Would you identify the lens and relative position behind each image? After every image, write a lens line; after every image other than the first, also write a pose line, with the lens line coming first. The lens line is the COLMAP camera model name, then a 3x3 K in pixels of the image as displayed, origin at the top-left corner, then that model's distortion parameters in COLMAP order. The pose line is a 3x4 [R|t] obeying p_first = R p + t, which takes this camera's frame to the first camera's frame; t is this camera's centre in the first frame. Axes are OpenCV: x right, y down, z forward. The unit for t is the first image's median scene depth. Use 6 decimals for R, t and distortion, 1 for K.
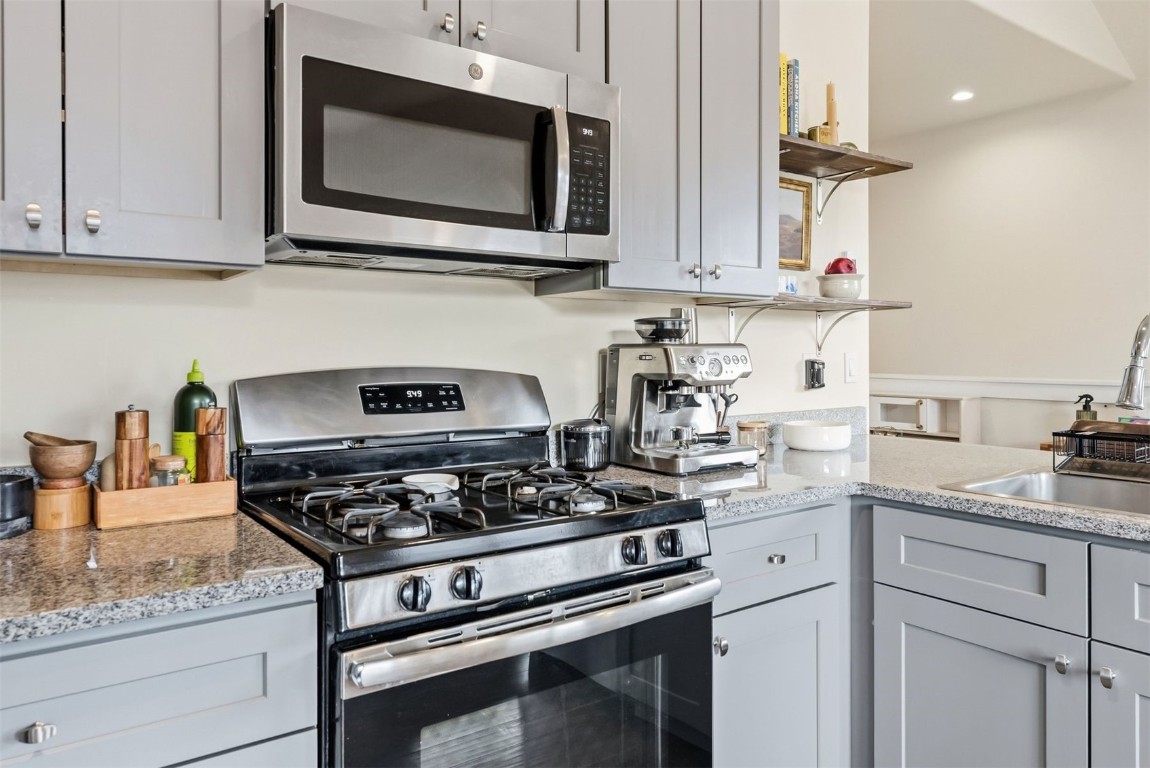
lens RADIAL K [[790.9, 0, 576.6], [0, 790.9, 371.5], [0, 0, 1]] dist [0.004901, -0.003630]
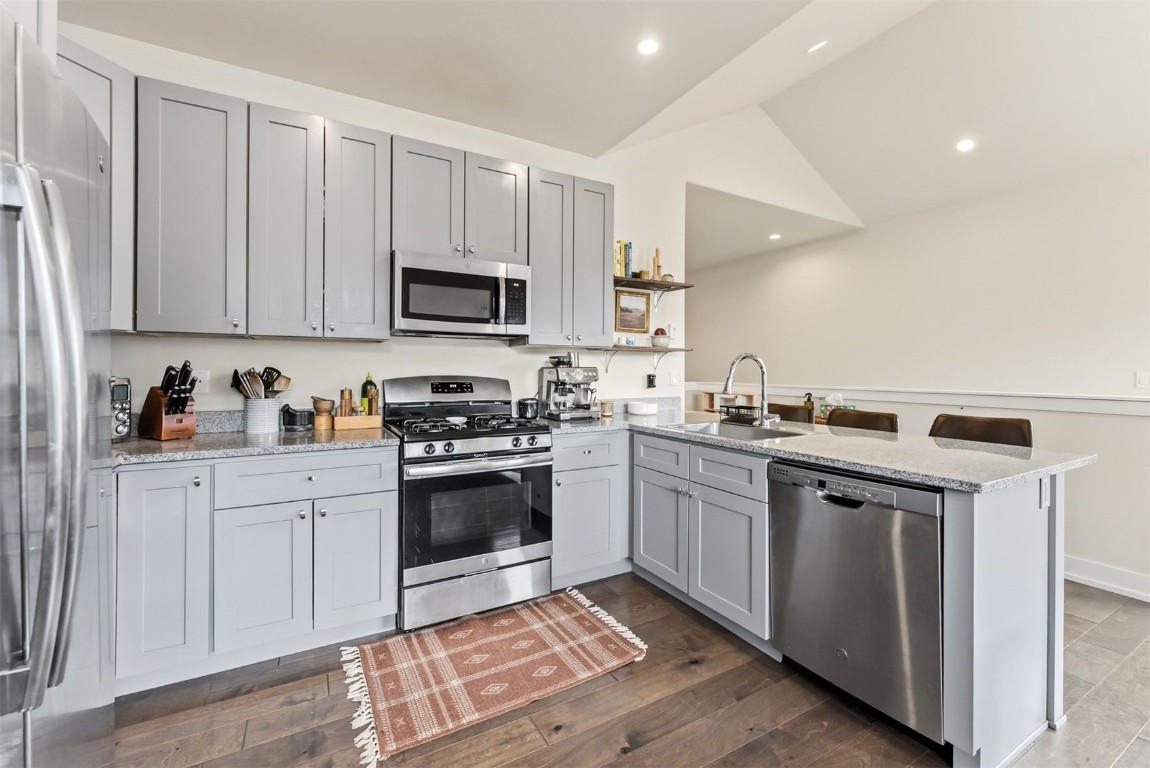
lens RADIAL K [[477.2, 0, 572.6], [0, 477.2, 382.5], [0, 0, 1]] dist [0.000079, 0.000456]
pose [[0.993443, 0.009601, -0.113927, 0.378640], [-0.009414, 0.999953, 0.002181, 0.010419], [0.113943, -0.001094, 0.993487, -0.525895]]
